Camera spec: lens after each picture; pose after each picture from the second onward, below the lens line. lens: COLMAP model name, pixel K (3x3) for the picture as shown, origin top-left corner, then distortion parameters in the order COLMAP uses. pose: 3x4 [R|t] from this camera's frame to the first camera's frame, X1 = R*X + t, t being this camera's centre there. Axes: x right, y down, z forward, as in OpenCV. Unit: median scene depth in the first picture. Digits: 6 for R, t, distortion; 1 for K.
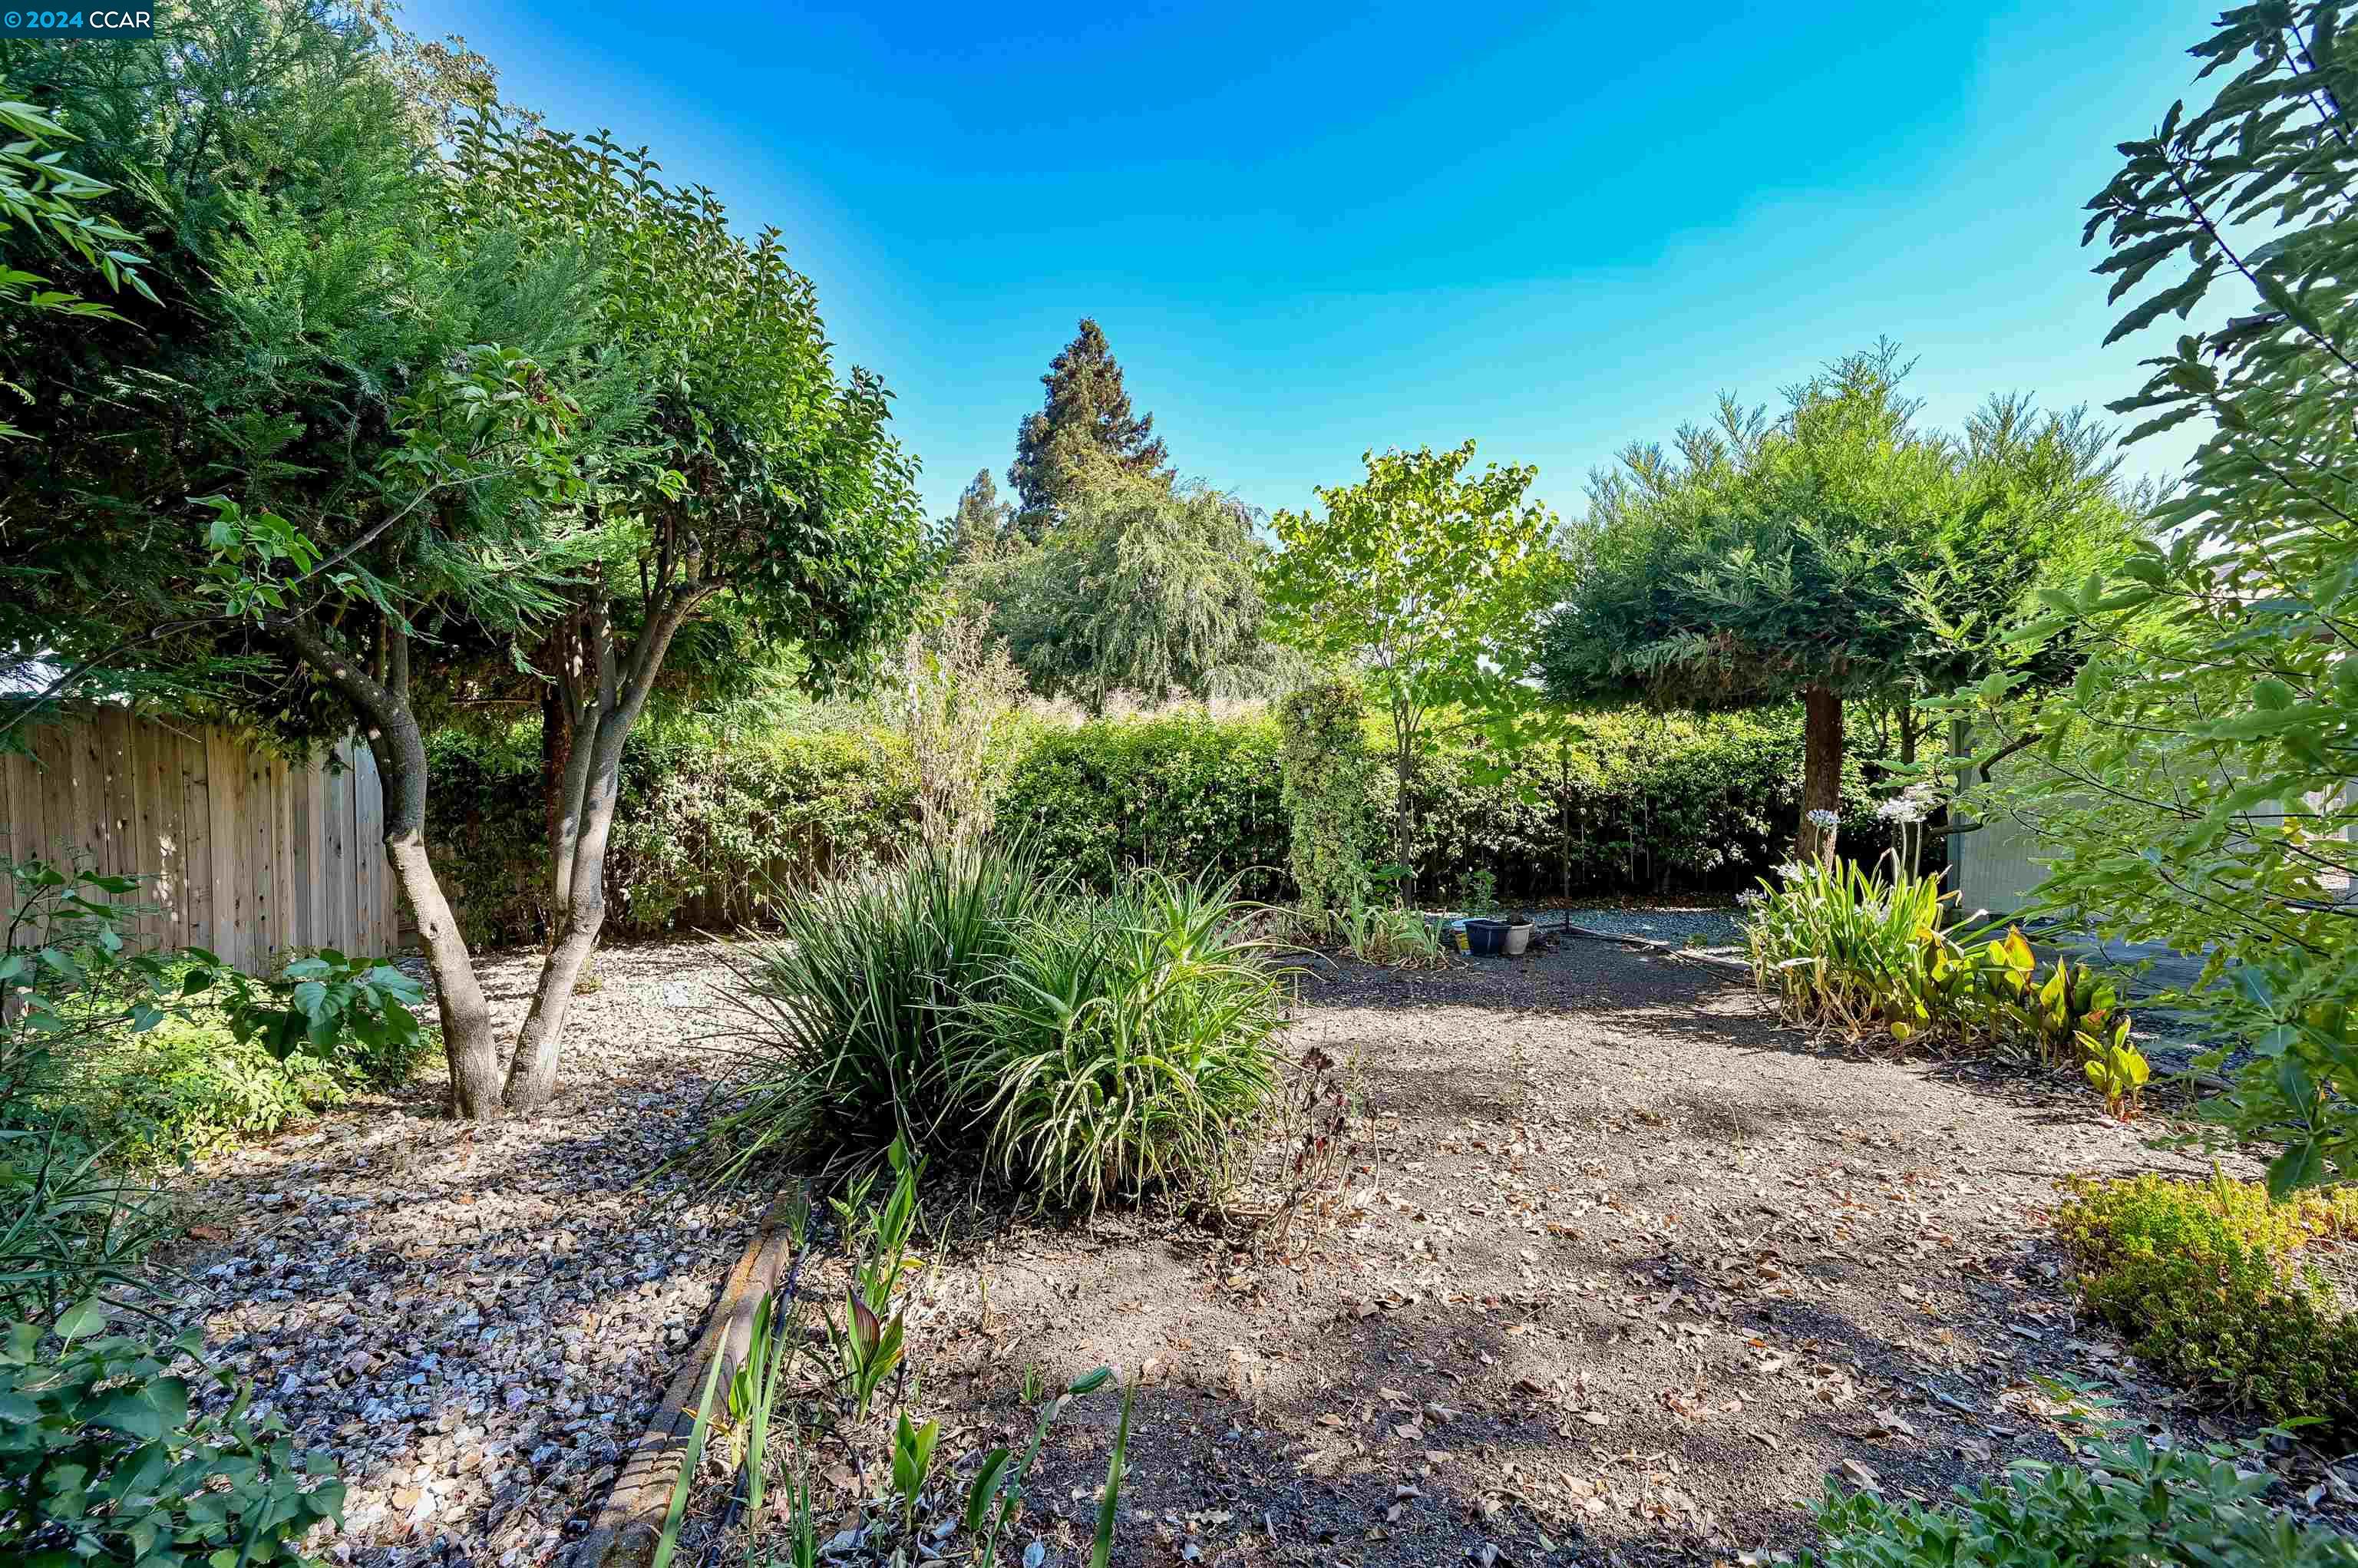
lens RADIAL K [[931.0, 0, 1173.6], [0, 931.0, 779.5], [0, 0, 1]] dist [0.001785, 0.000482]
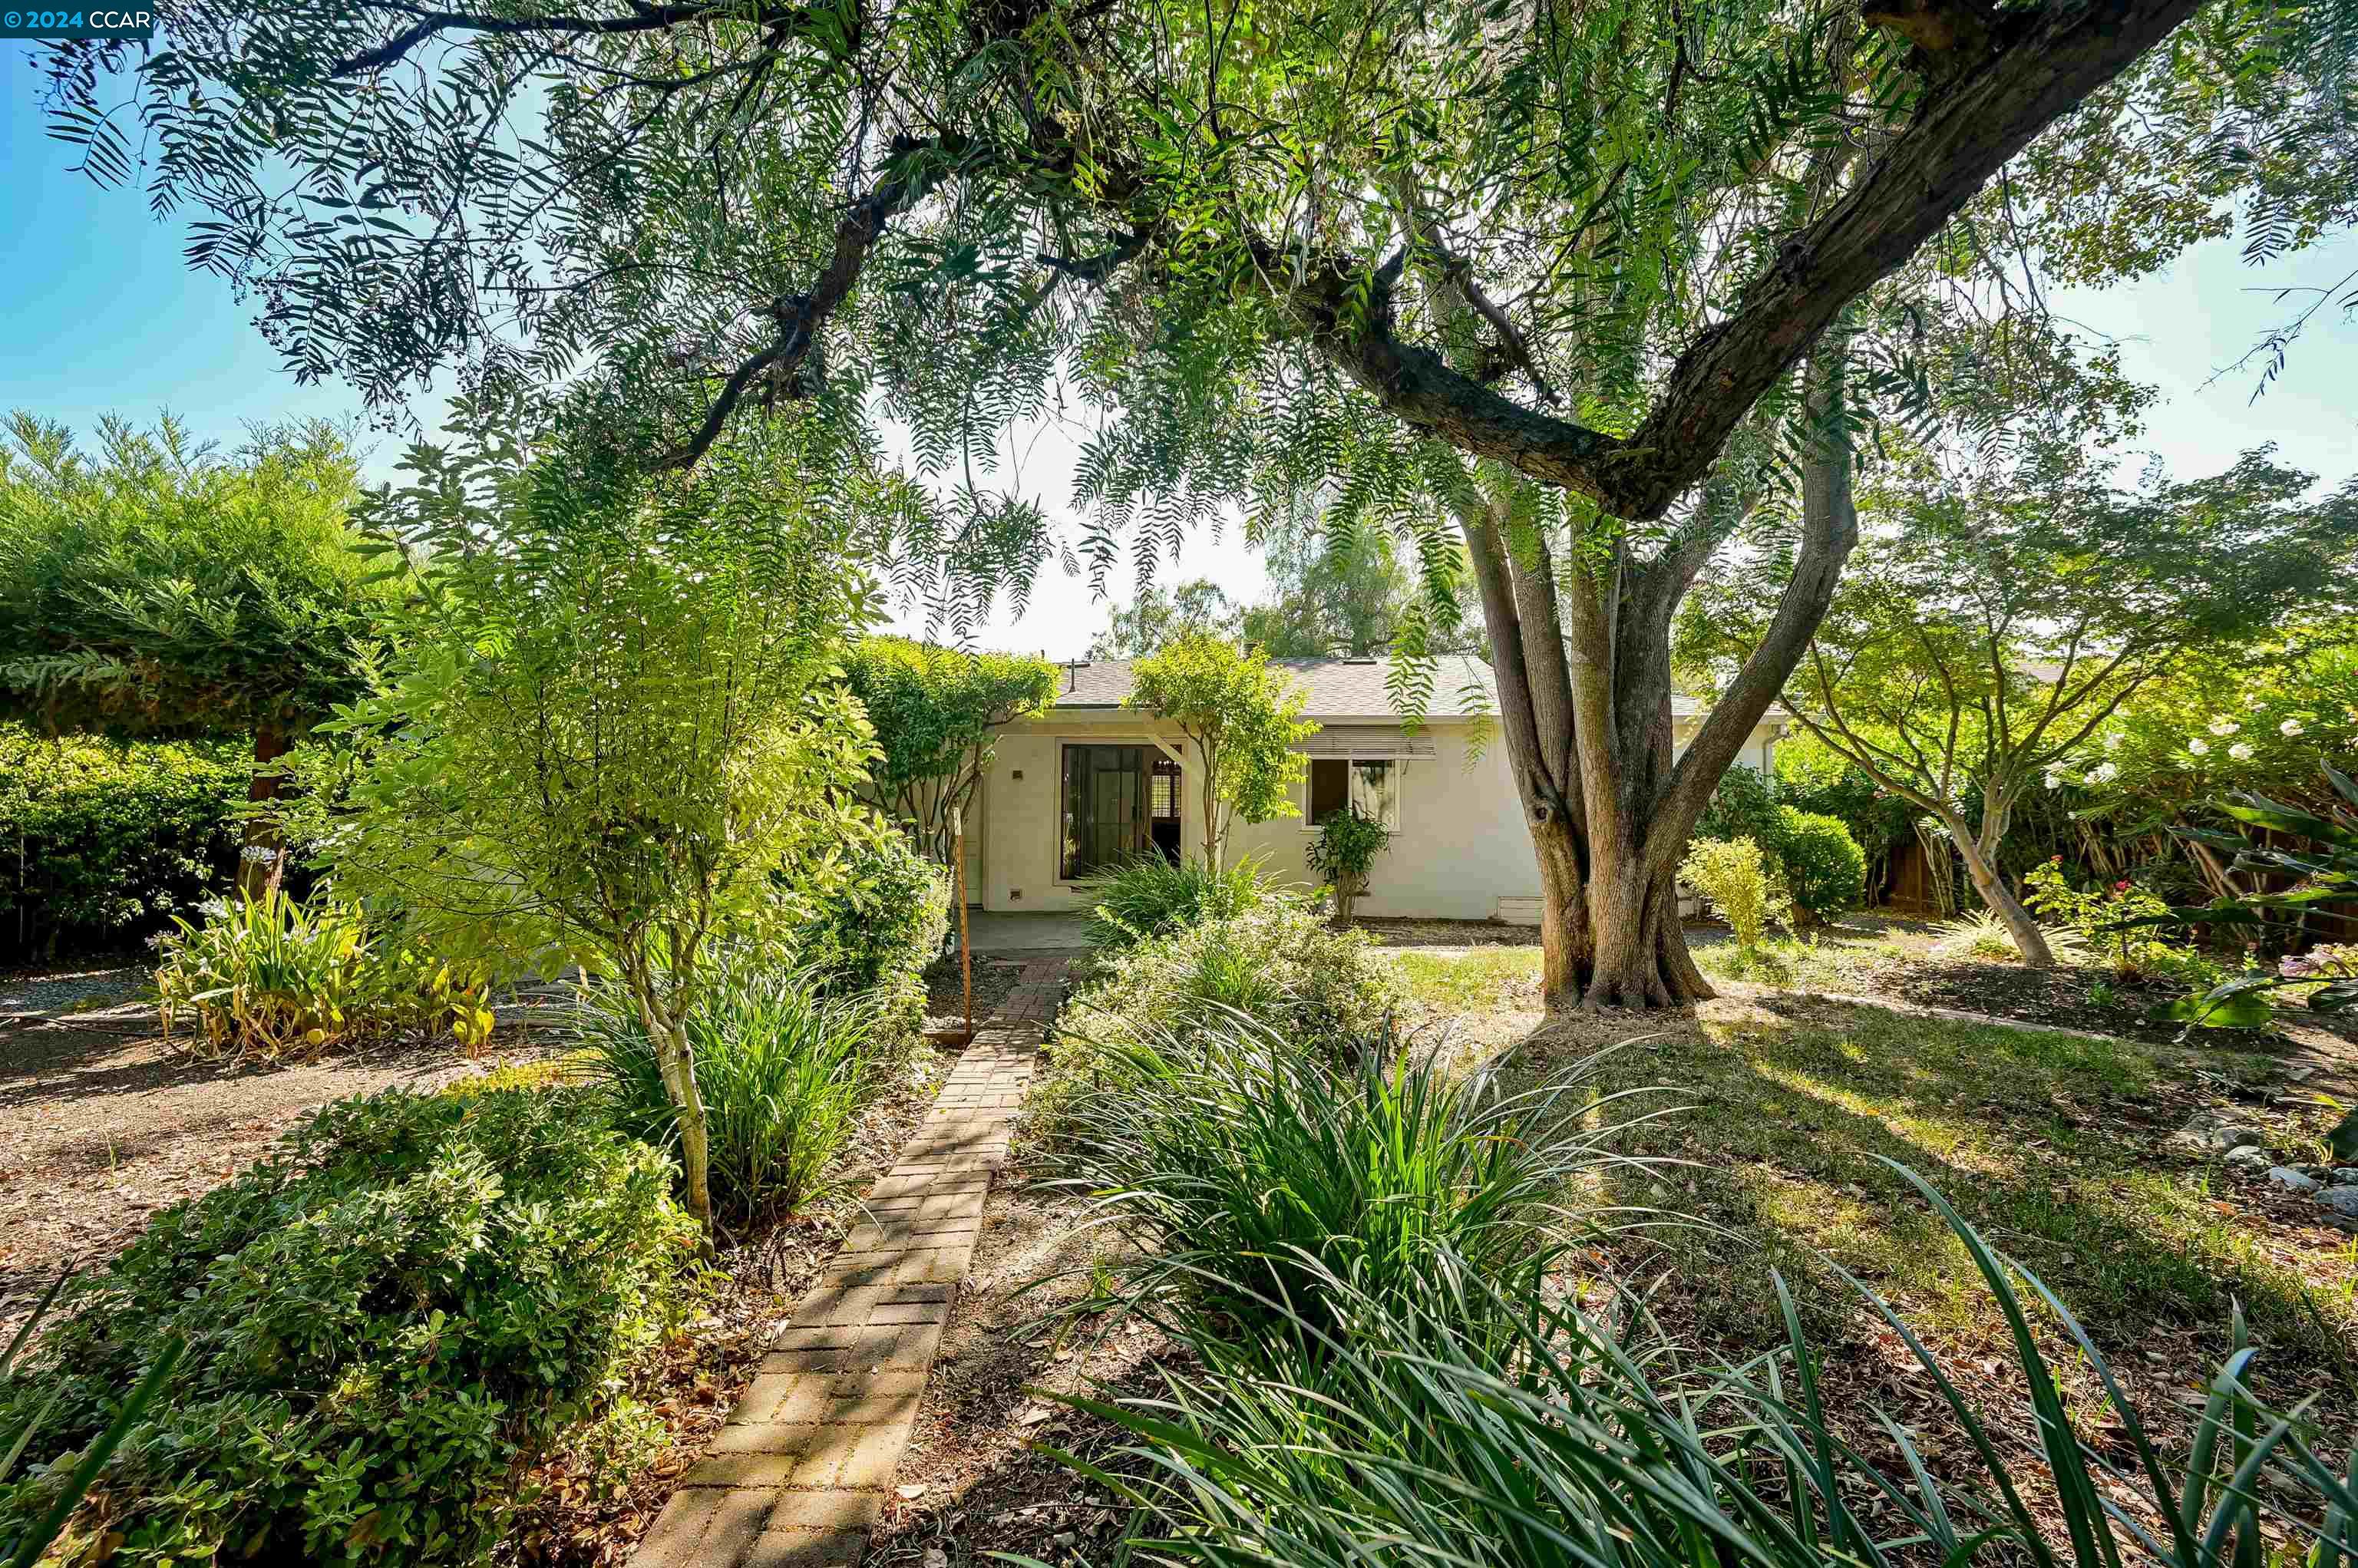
lens RADIAL K [[931.0, 0, 1173.6], [0, 931.0, 779.5], [0, 0, 1]] dist [0.001785, 0.000482]
pose [[0.216044, 0.052804, 0.974955, -0.109913], [-0.007965, 0.998599, -0.052320, 0.004351], [-0.976351, 0.003538, 0.216162, -0.238828]]
